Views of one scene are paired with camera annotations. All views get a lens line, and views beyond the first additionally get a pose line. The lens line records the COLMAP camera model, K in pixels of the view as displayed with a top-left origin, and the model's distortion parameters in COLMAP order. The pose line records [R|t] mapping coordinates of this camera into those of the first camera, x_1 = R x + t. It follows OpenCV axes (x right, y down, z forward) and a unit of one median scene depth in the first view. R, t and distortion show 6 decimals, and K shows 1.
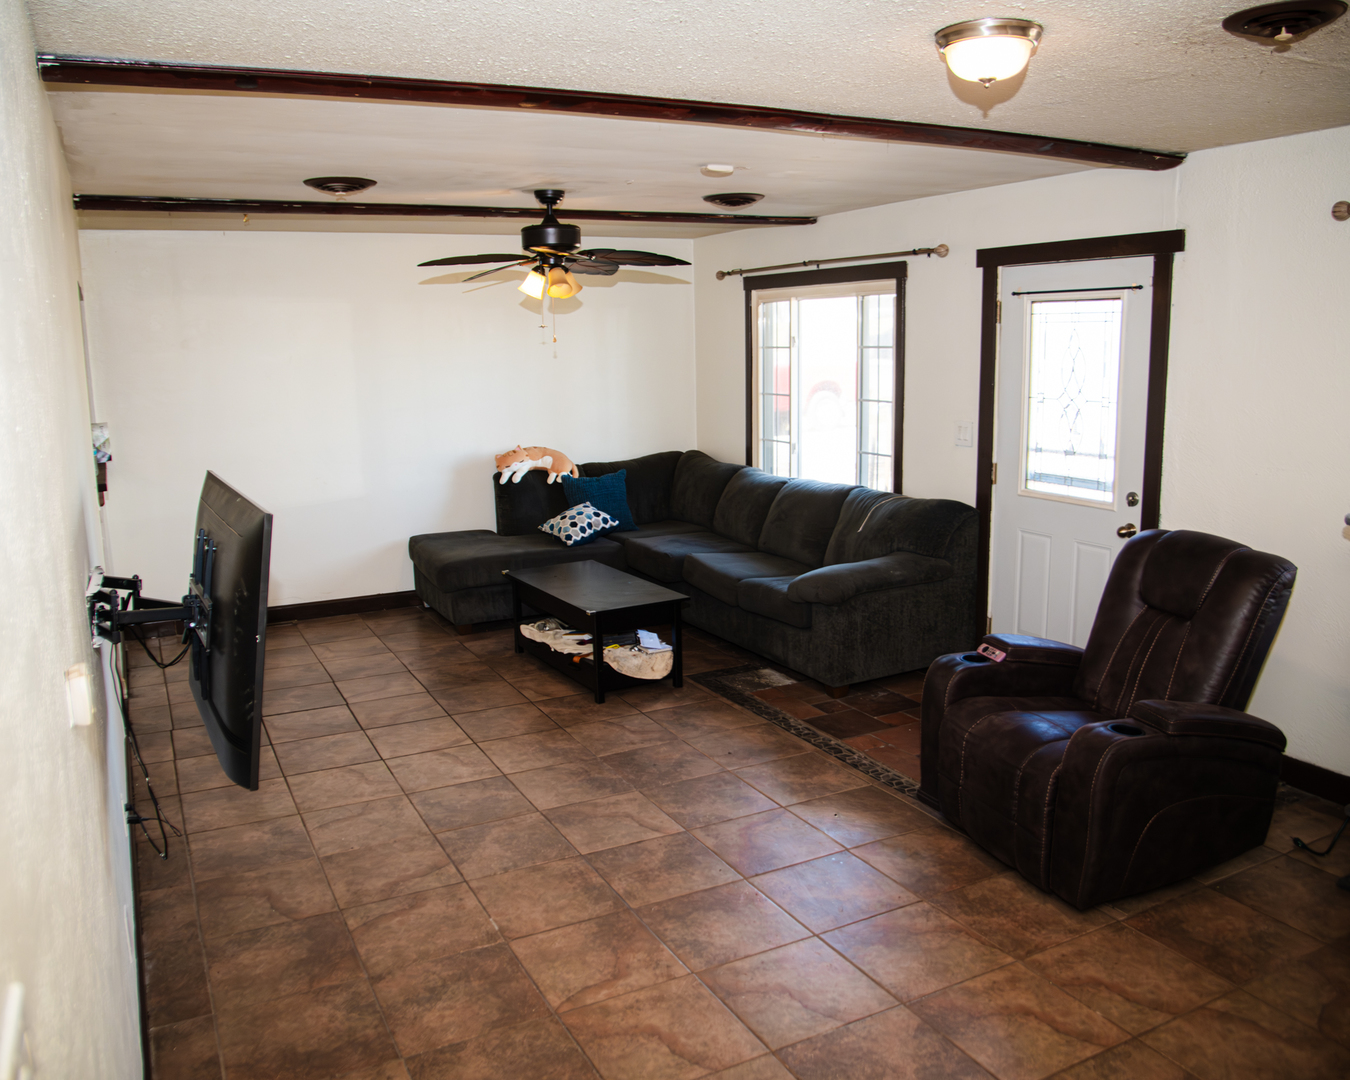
lens RADIAL K [[1090.1, 0, 675.0], [0, 1090.1, 540.0], [0, 0, 1]] dist [-0.080522, 0.010645]
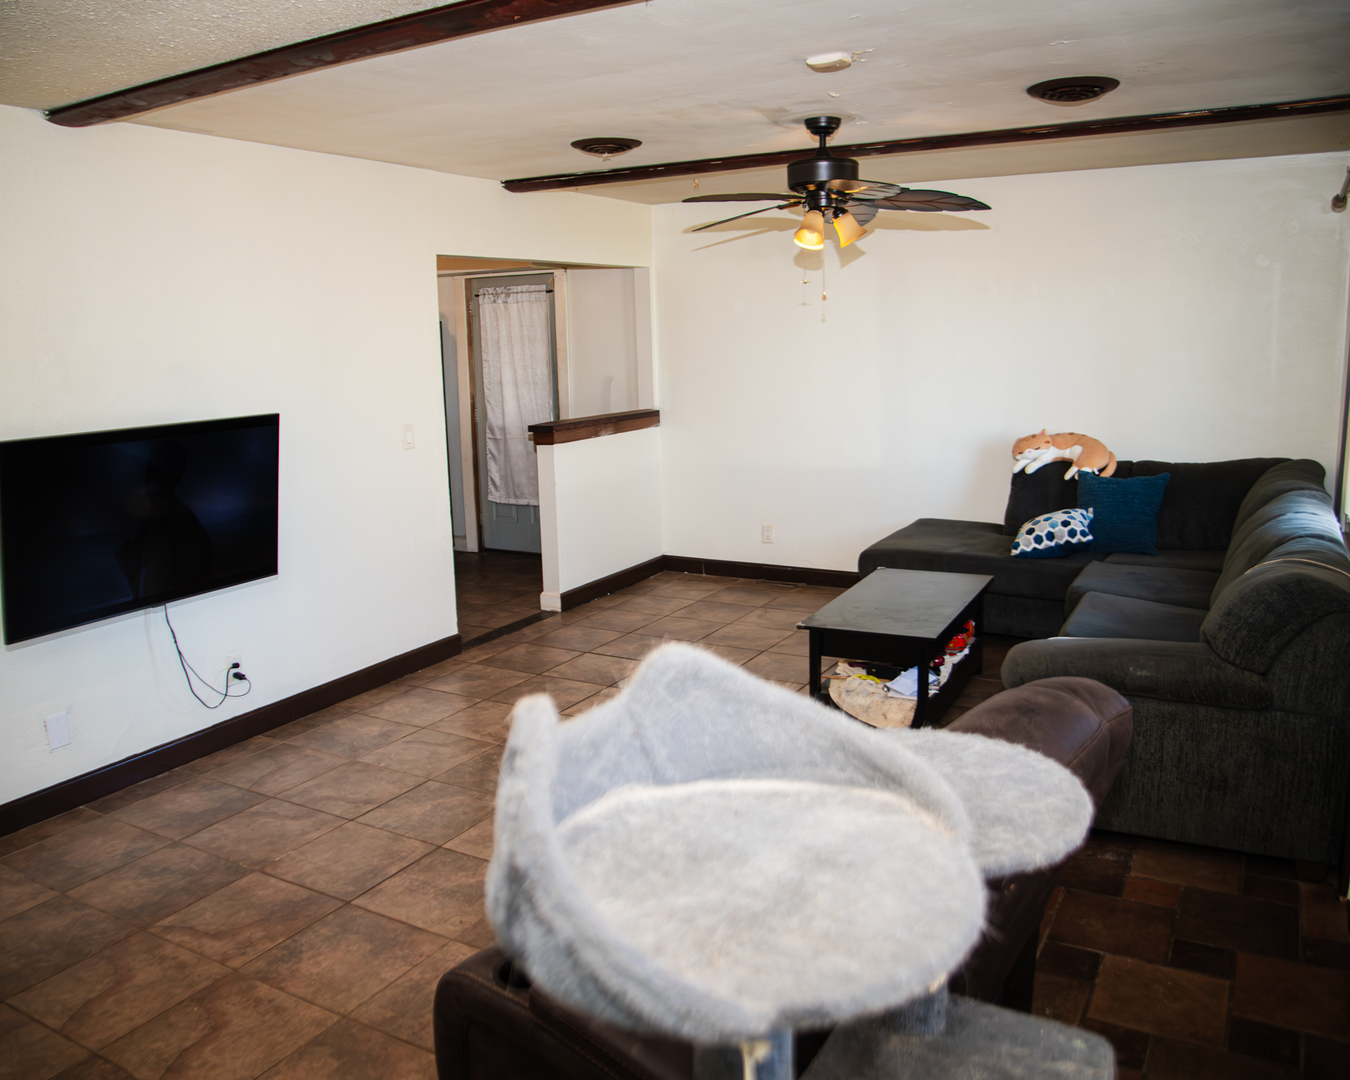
lens RADIAL K [[1090.1, 0, 675.0], [0, 1090.1, 540.0], [0, 0, 1]] dist [-0.080522, 0.010645]
pose [[0.543450, 0.158386, -0.824364, 0.593572], [-0.132493, 0.985913, 0.102080, -0.076876], [0.828919, 0.053747, 0.556780, 0.486325]]
